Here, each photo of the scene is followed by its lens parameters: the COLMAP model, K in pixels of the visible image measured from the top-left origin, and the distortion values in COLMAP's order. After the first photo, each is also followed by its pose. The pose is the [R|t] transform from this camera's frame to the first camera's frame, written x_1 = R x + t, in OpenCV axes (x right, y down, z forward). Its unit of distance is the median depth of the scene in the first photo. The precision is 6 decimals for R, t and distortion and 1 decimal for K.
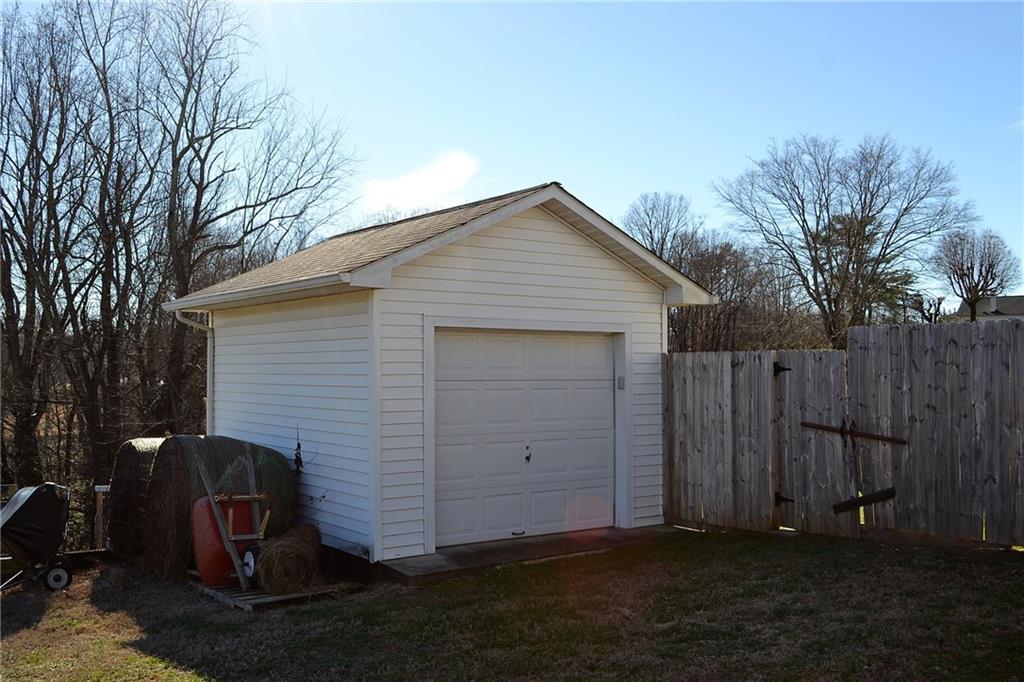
lens RADIAL K [[964.6, 0, 512.0], [0, 964.6, 341.0], [0, 0, 1]] dist [-0.047025, -0.005716]
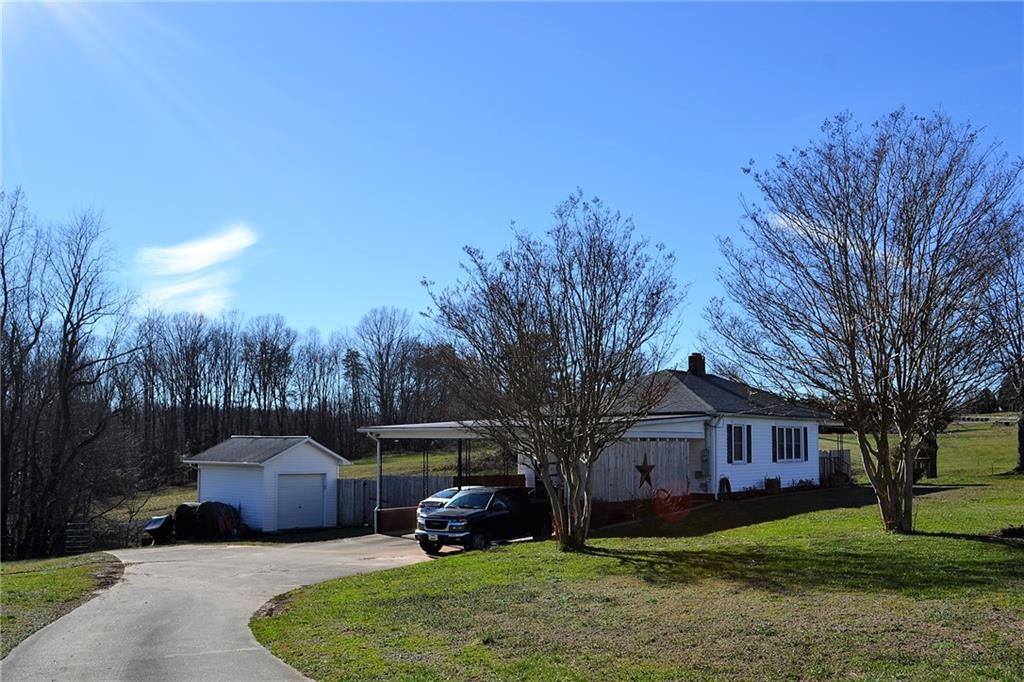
lens RADIAL K [[964.6, 0, 512.0], [0, 964.6, 341.0], [0, 0, 1]] dist [-0.047025, -0.005716]
pose [[0.963761, 0.038090, 0.264034, -0.168045], [-0.017724, 0.996710, -0.079093, -0.206631], [-0.266178, 0.071547, 0.961265, -2.429236]]
